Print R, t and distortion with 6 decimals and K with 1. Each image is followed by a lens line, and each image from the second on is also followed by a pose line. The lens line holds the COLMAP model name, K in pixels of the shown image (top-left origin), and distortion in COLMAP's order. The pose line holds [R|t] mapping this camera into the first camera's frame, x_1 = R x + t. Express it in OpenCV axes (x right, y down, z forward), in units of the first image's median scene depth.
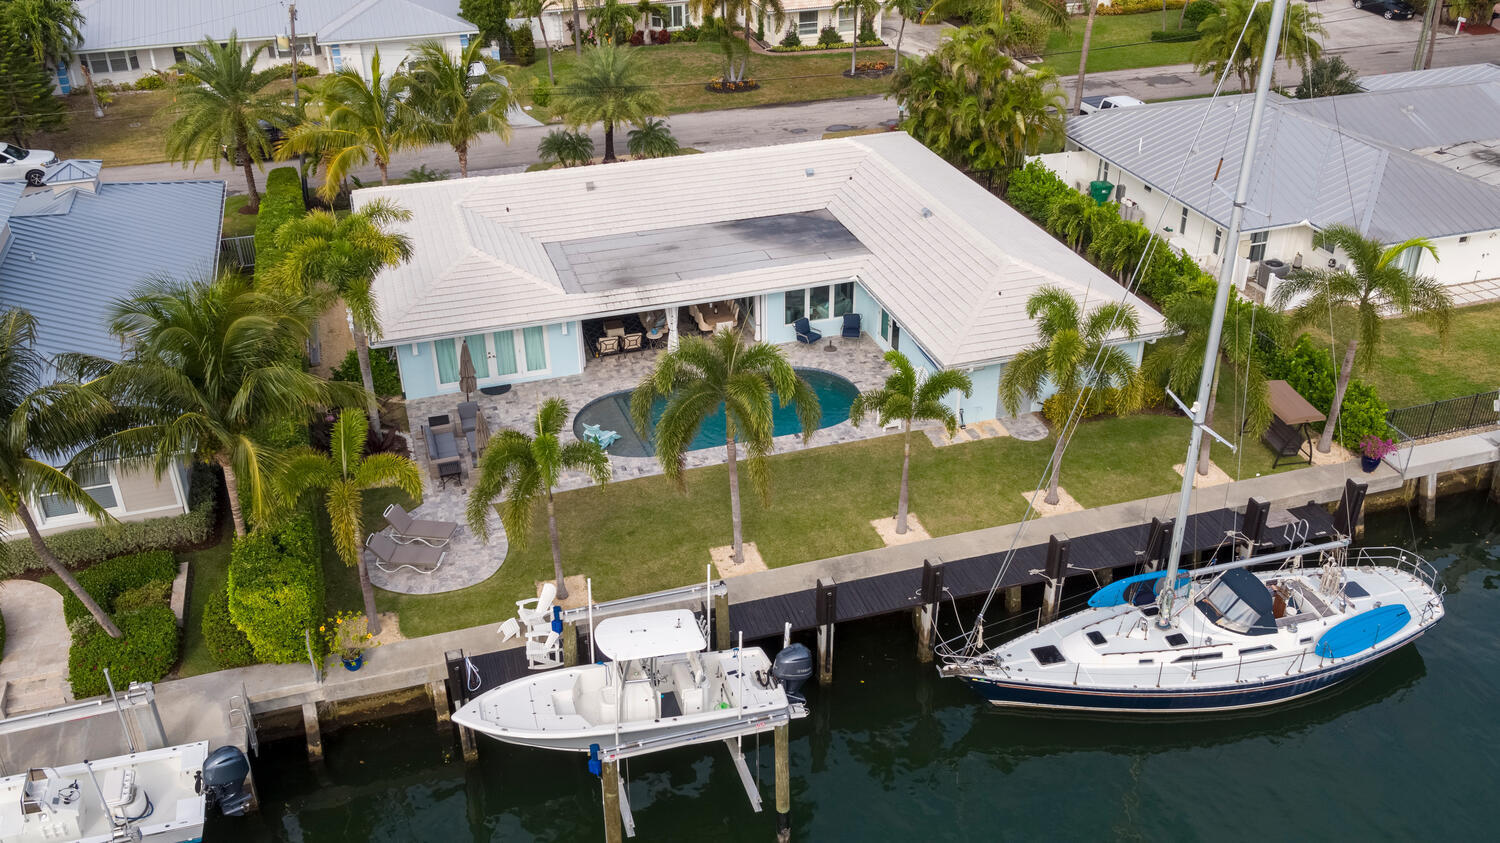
lens RADIAL K [[1329.6, 0, 751.8], [0, 1329.6, 419.9], [0, 0, 1]] dist [-0.011094, -0.005770]
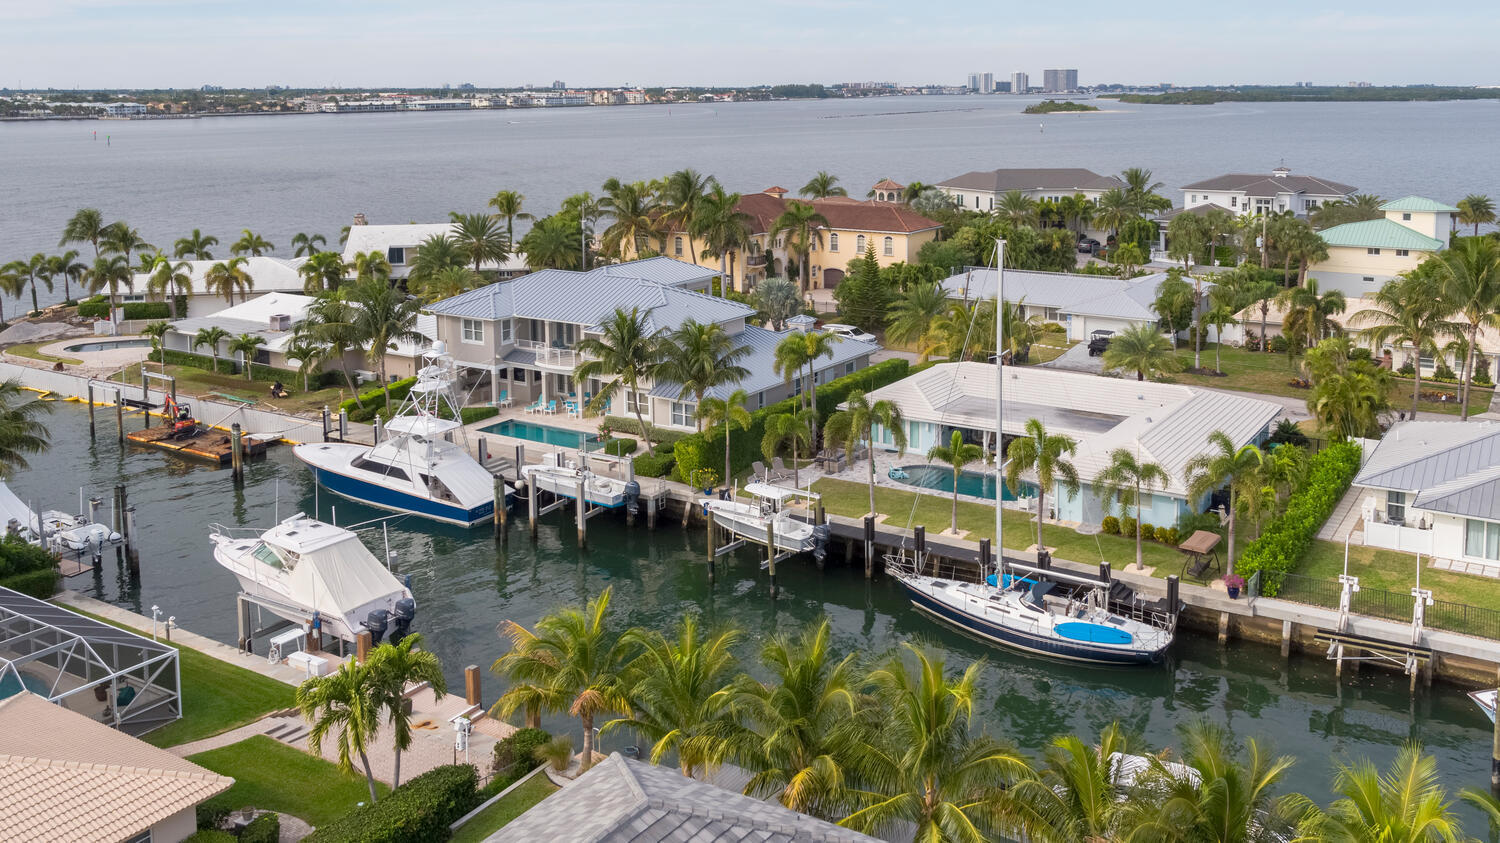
lens RADIAL K [[1329.6, 0, 749.5], [0, 1329.6, 421.6], [0, 0, 1]] dist [-0.011094, -0.005770]
pose [[0.625416, 0.194936, -0.755549, 1.333354], [-0.377020, 0.923254, -0.073878, 0.186344], [0.683162, 0.331062, 0.650913, -0.476174]]
